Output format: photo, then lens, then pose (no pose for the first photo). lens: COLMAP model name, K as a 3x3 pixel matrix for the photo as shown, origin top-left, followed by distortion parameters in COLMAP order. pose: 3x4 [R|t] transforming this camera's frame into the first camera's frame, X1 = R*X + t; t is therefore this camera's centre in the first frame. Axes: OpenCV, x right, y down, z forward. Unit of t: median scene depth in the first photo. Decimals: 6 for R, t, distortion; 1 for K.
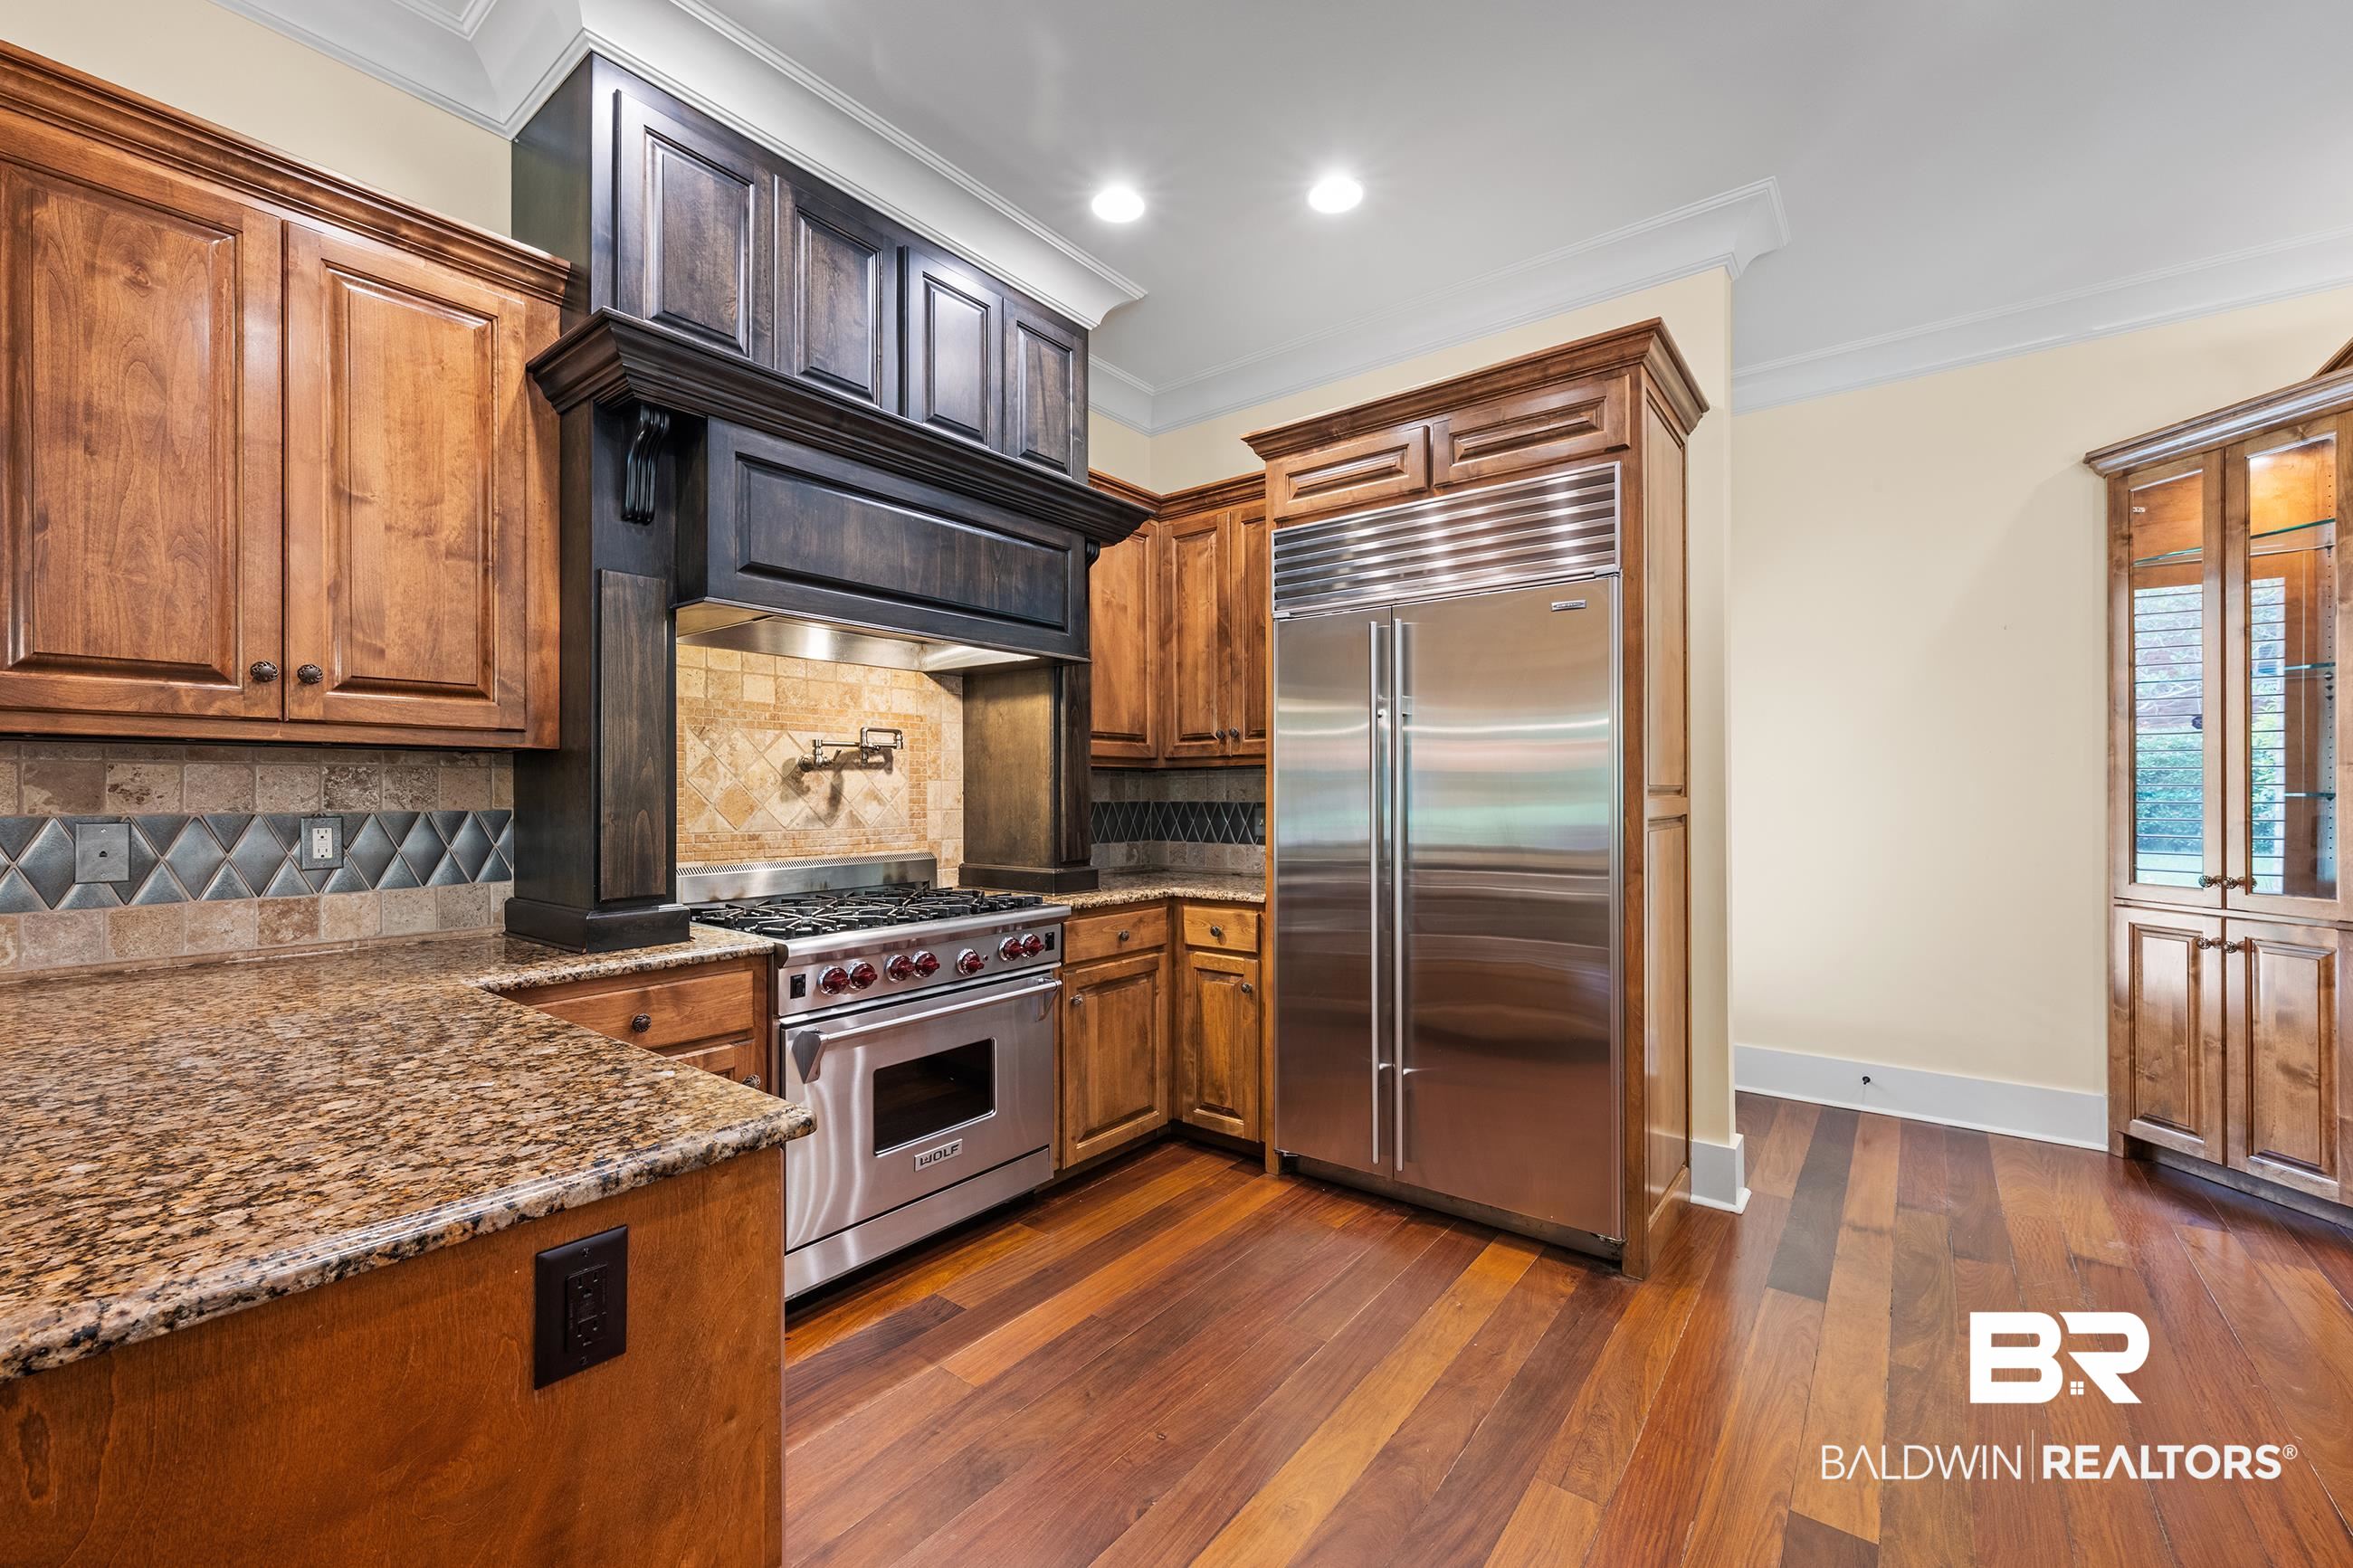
lens RADIAL K [[941.9, 0, 1165.7], [0, 941.9, 792.5], [0, 0, 1]] dist [0.000341, 0.000801]
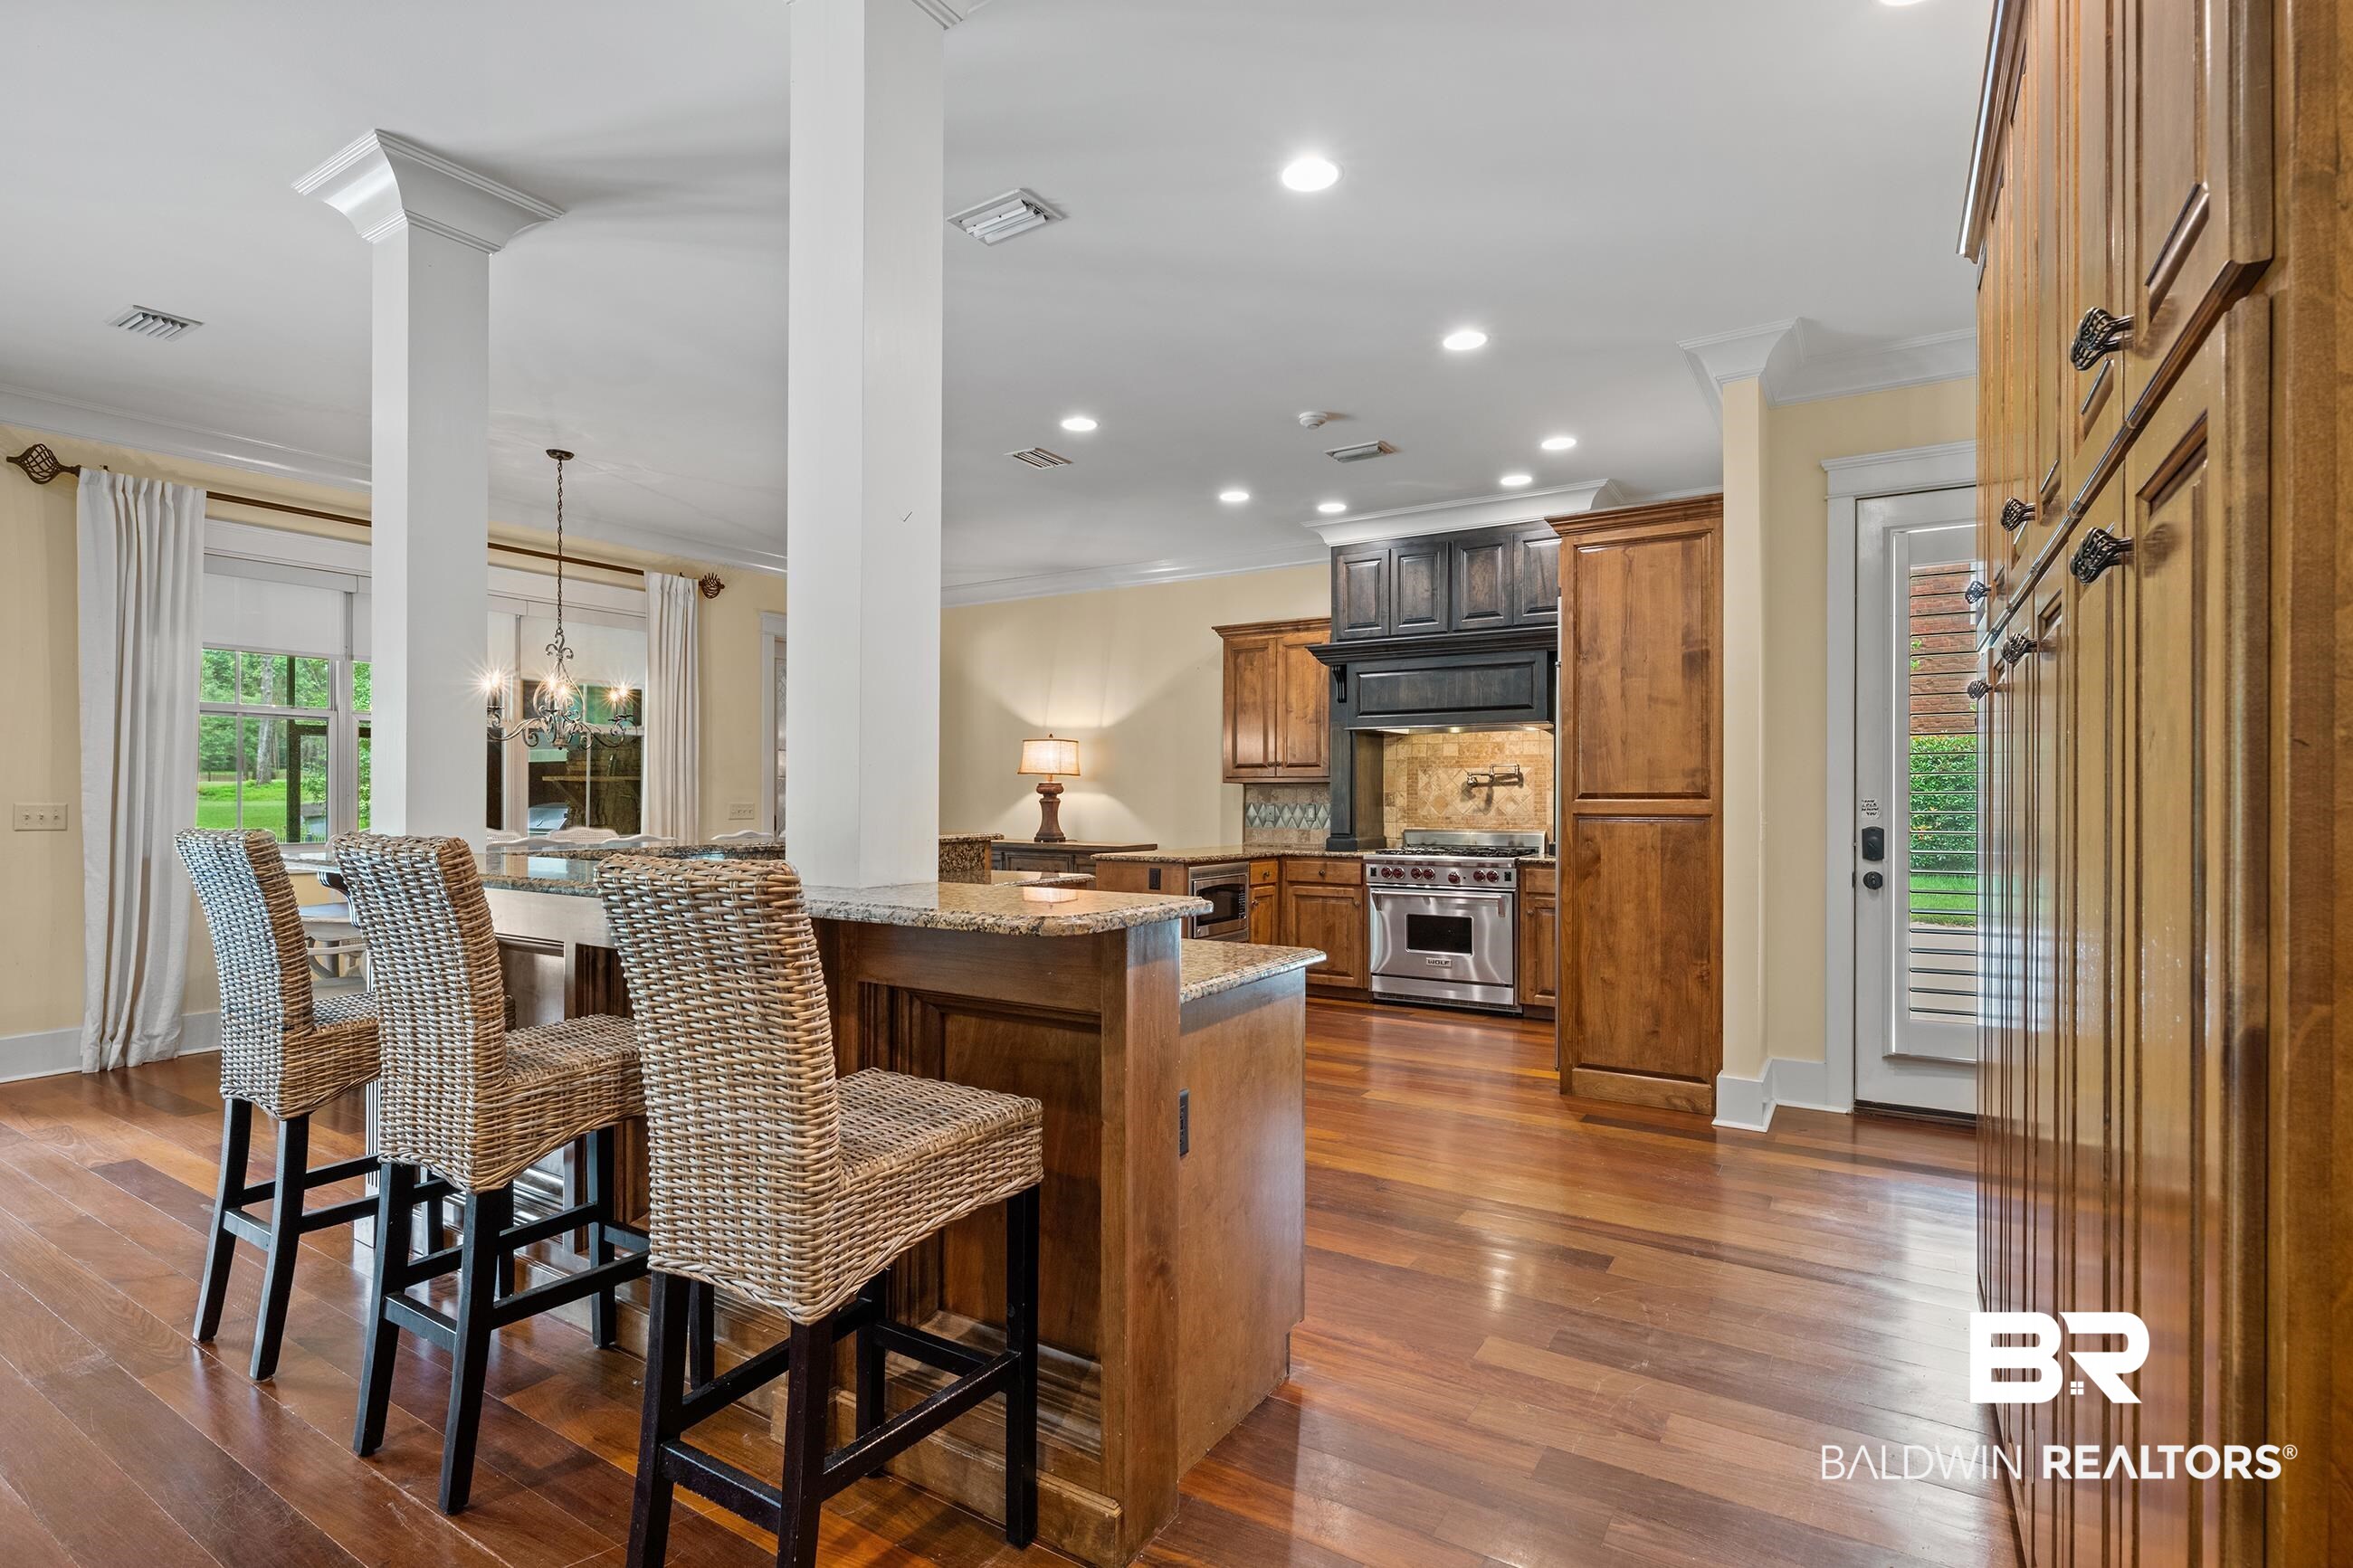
lens RADIAL K [[1139.5, 0, 1168.7], [0, 1139.5, 792.2], [0, 0, 1]] dist [0.002630, 0.000063]
pose [[0.101085, -0.002748, -0.994874, 2.494765], [-0.001281, 0.999995, -0.002893, -0.004496], [0.994877, 0.001566, 0.101081, 0.114508]]
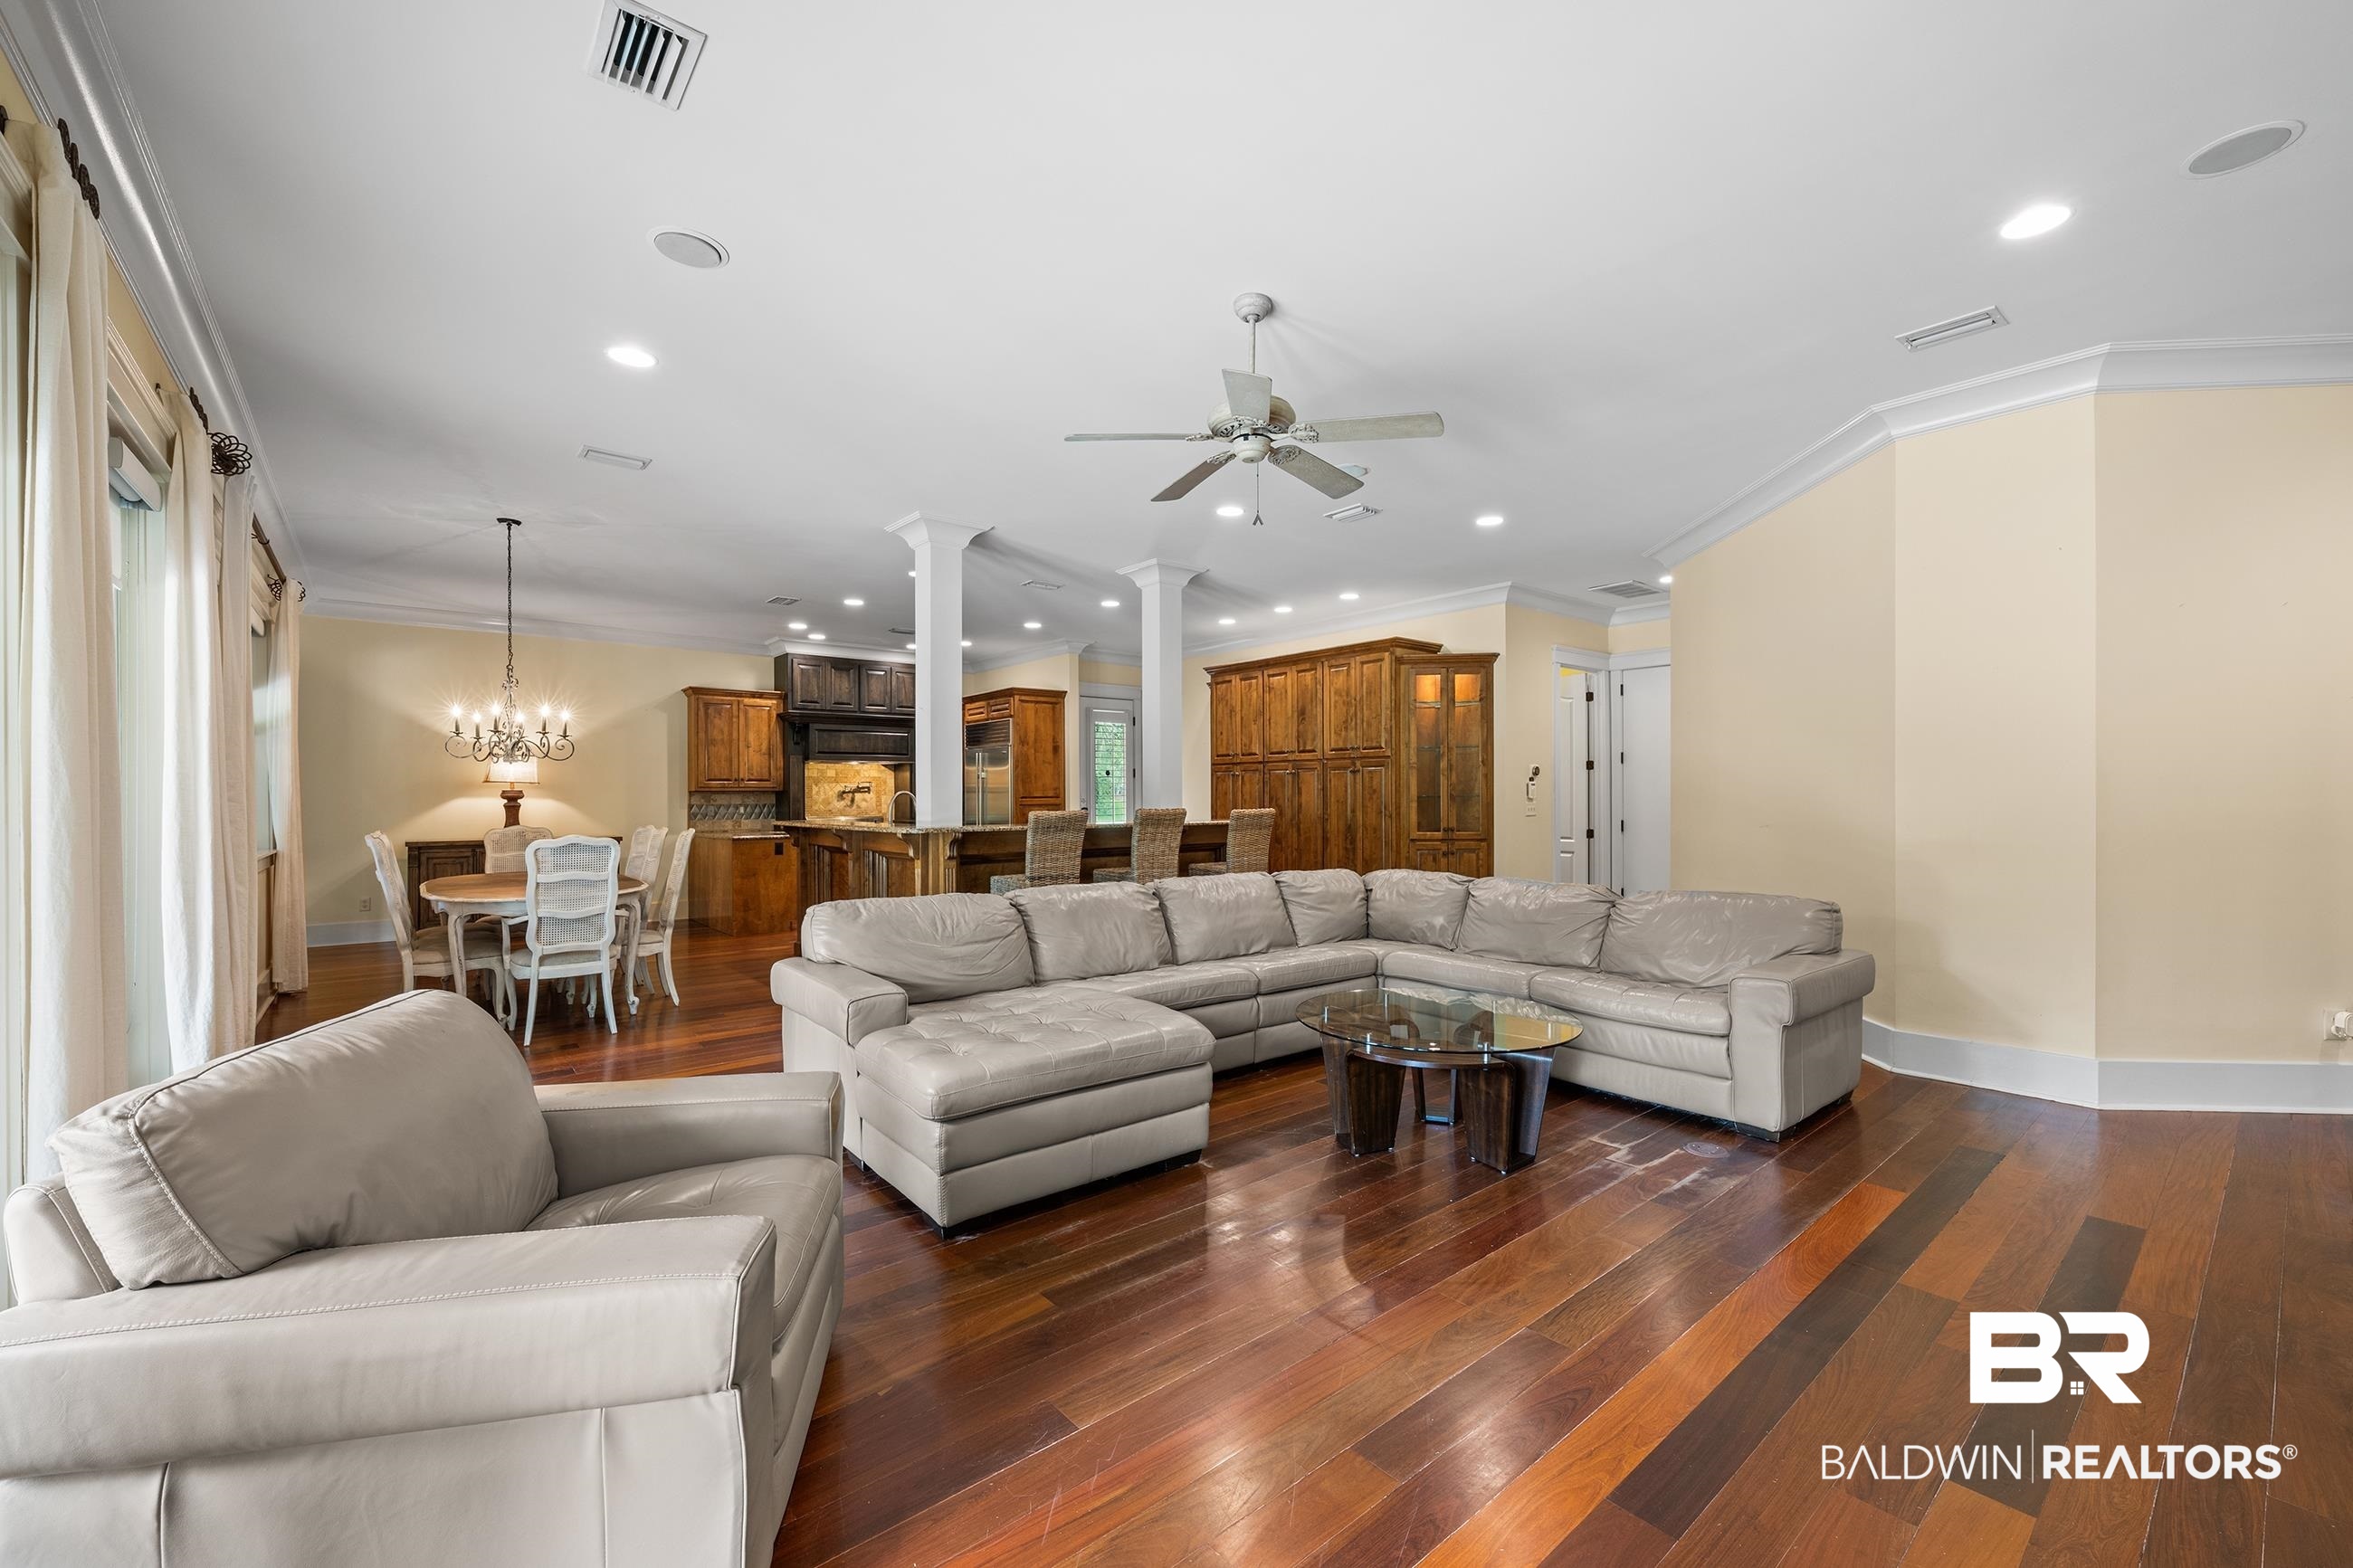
lens RADIAL K [[941.9, 0, 1180.1], [0, 941.9, 790.4], [0, 0, 1]] dist [0.000341, 0.000801]
pose [[0.978283, -0.007563, -0.207135, 2.153324], [0.006340, 0.999958, -0.006566, -0.003445], [0.207176, 0.005110, 0.978290, -3.030545]]
